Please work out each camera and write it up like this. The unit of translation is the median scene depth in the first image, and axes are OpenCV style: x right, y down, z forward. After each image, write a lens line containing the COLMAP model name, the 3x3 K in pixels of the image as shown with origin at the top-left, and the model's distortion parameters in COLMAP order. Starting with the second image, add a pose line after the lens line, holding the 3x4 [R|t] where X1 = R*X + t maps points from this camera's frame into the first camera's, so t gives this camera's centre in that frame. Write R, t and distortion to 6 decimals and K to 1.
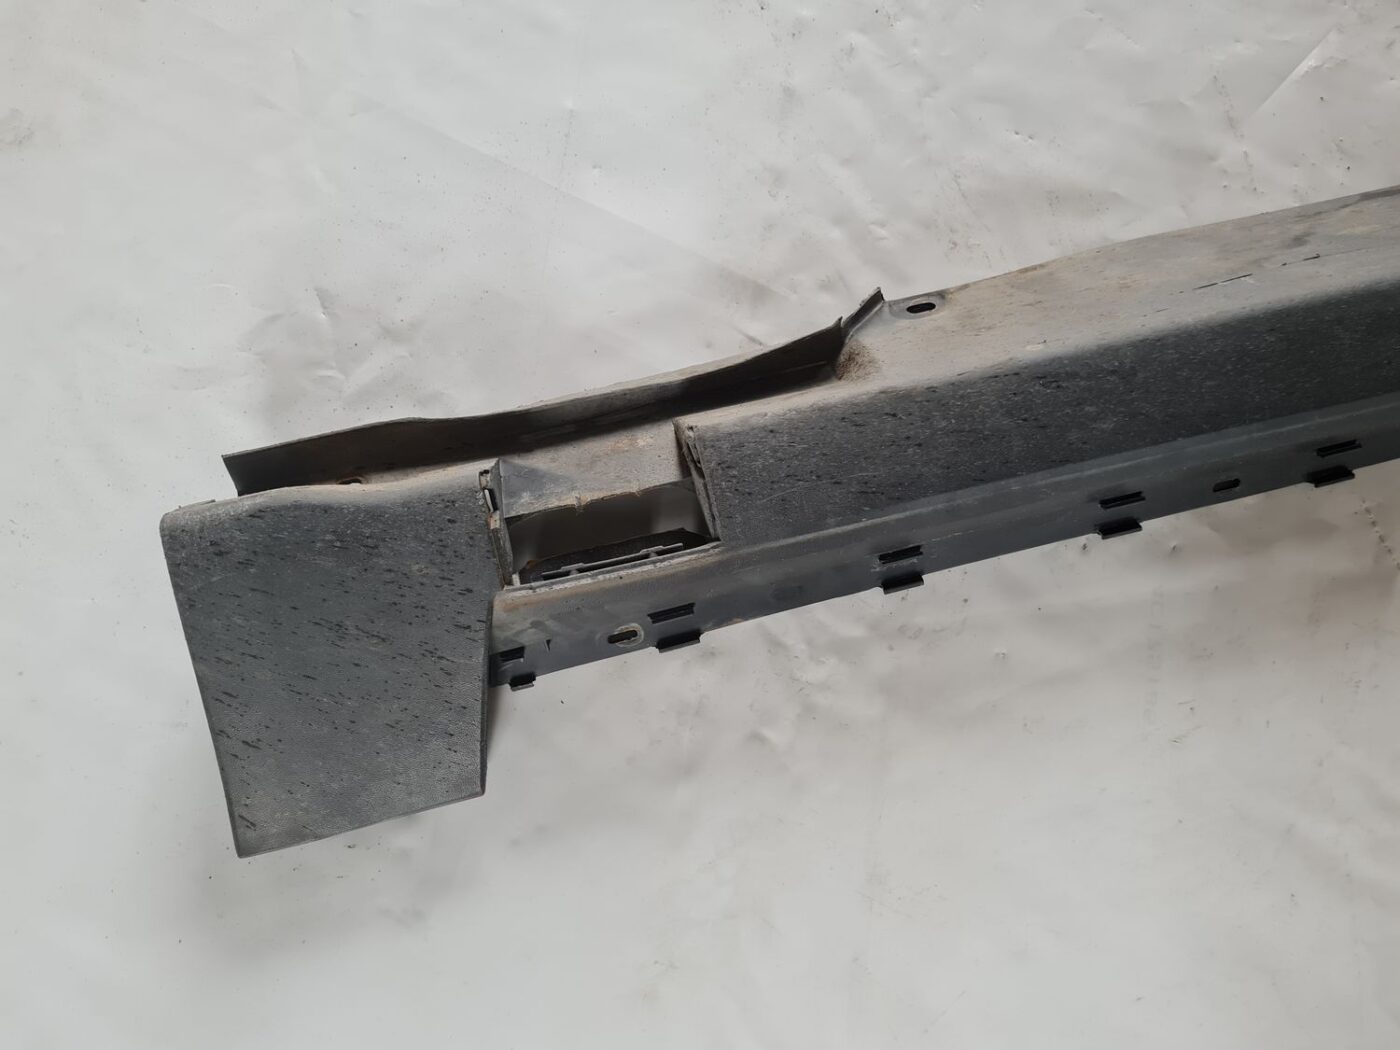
lens RADIAL K [[1004.5, 0, 720.5], [0, 1004.5, 524.3], [0, 0, 1]] dist [0.013884, -0.008385]
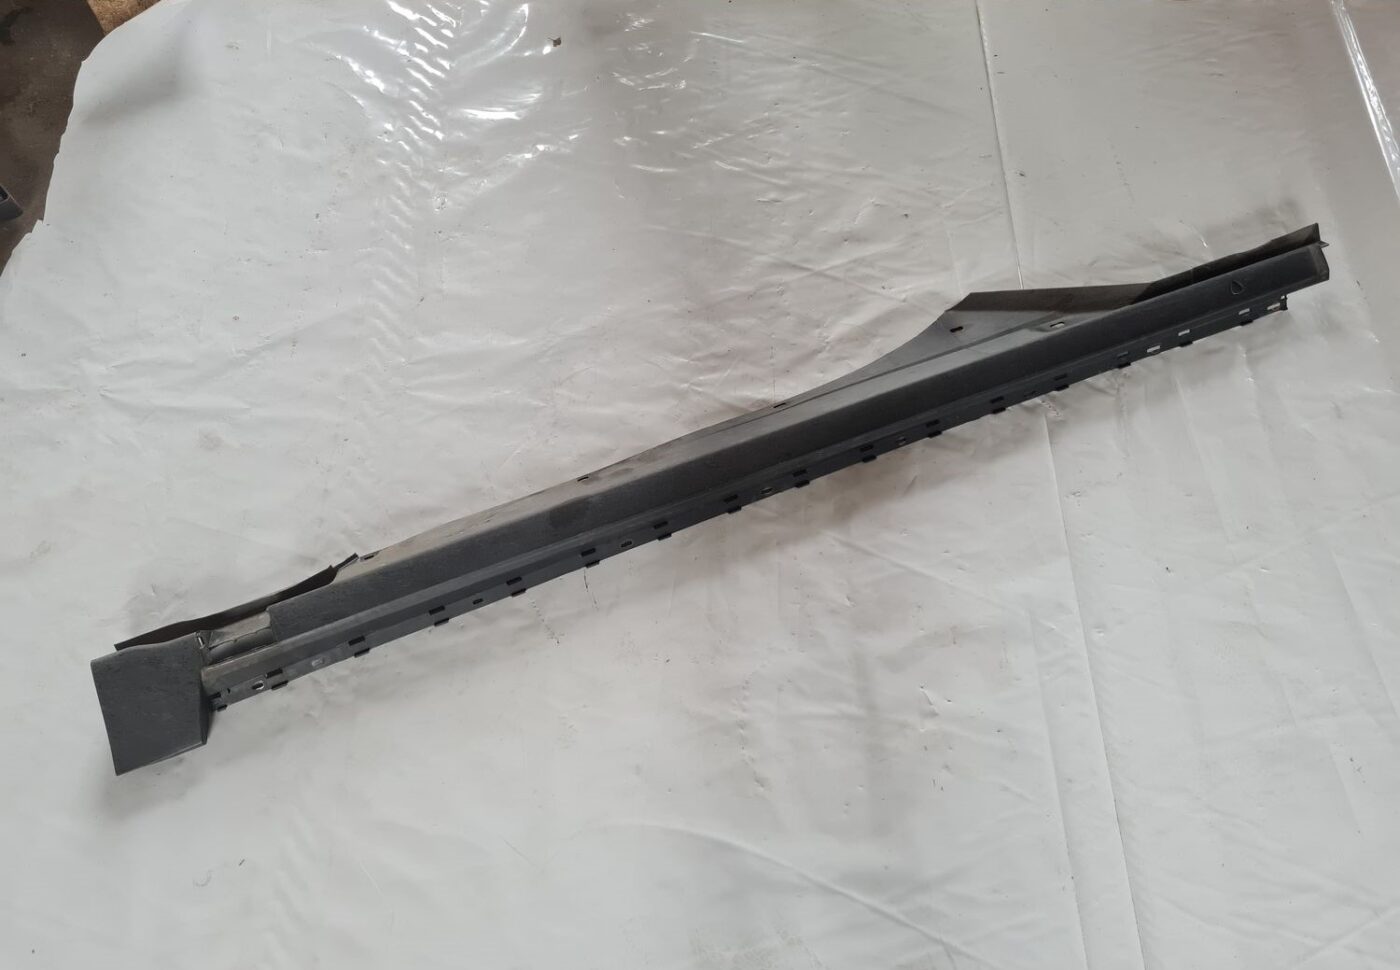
lens RADIAL K [[964.6, 0, 721.8], [0, 964.6, 482.1], [0, 0, 1]] dist [0.000225, -0.009452]
pose [[0.985993, -0.151303, 0.070175, 1.040837], [0.165211, 0.943696, -0.286608, 0.537938], [-0.022859, 0.294187, 0.955475, -1.718063]]
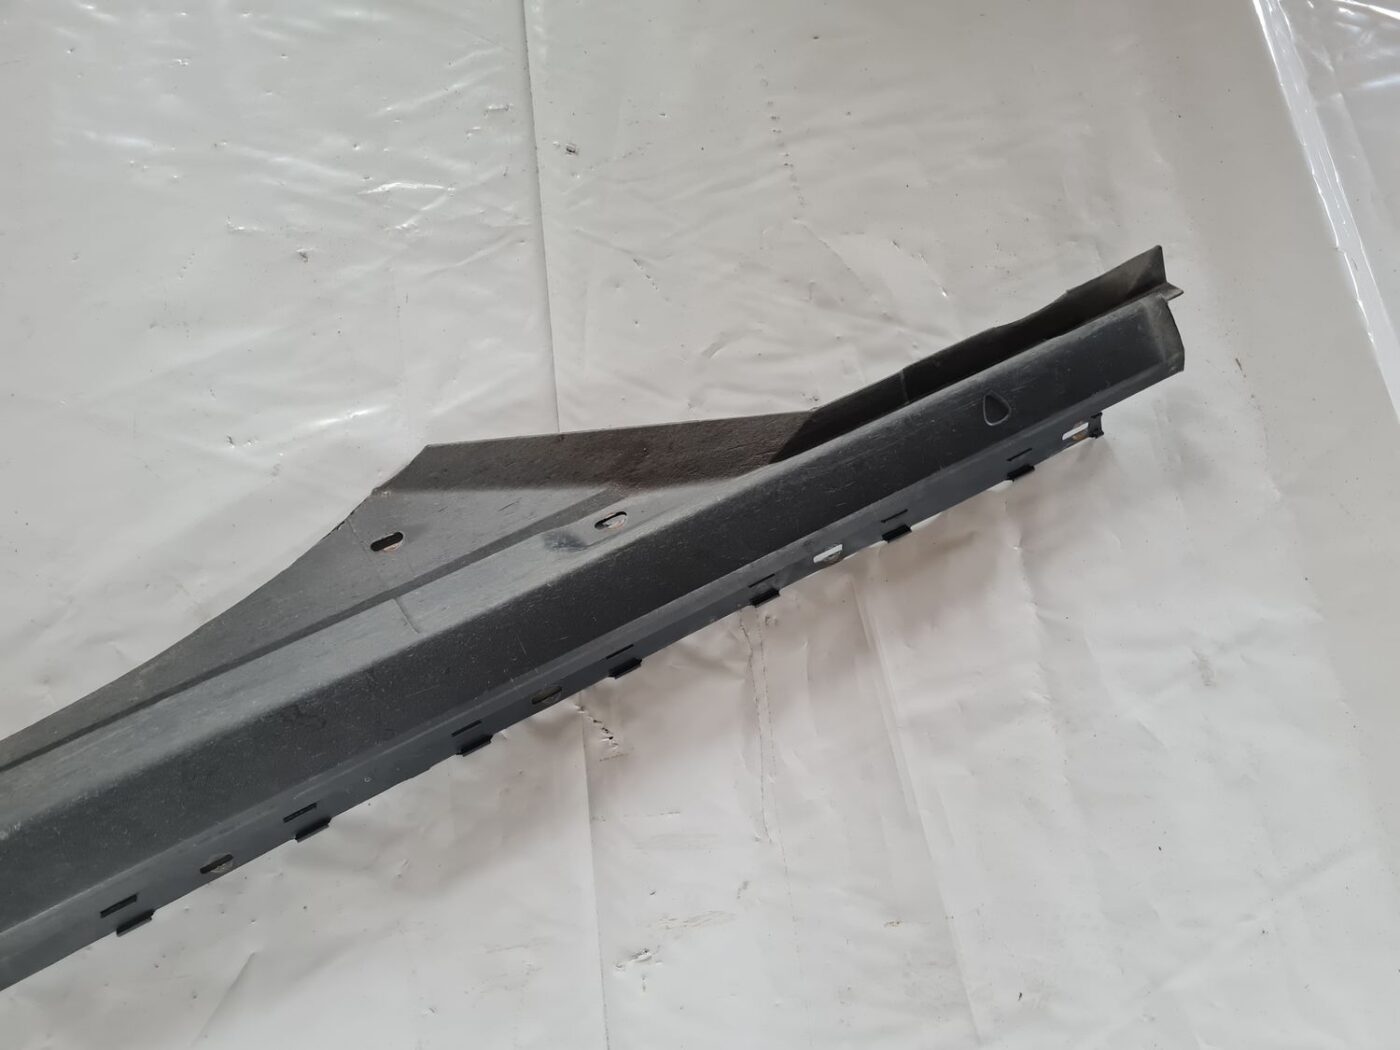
lens RADIAL K [[1004.5, 0, 720.5], [0, 1004.5, 524.3], [0, 0, 1]] dist [0.013884, -0.008385]
pose [[0.954081, -0.236341, 0.184045, 2.289515], [0.264396, 0.953216, -0.146544, -0.400354], [-0.140800, 0.188475, 0.971932, -0.327047]]
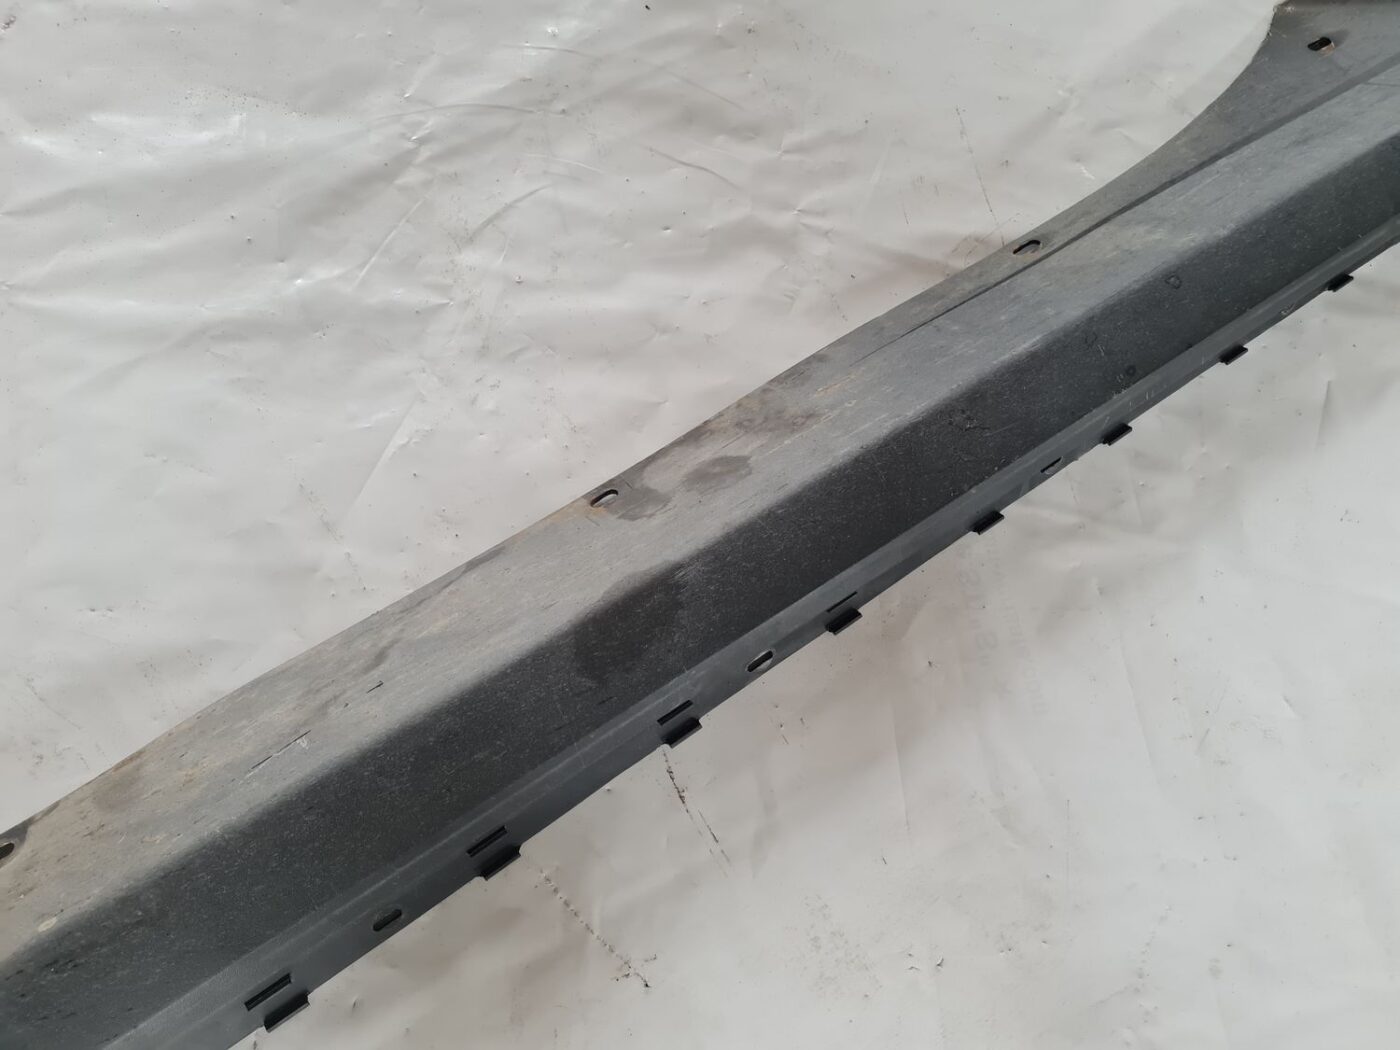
lens RADIAL K [[1004.5, 0, 720.5], [0, 1004.5, 524.3], [0, 0, 1]] dist [0.013884, -0.008385]
pose [[0.920742, -0.302177, 0.246825, 0.669762], [0.323845, 0.944708, -0.051487, -0.242568], [-0.217619, 0.127339, 0.967691, -0.047759]]
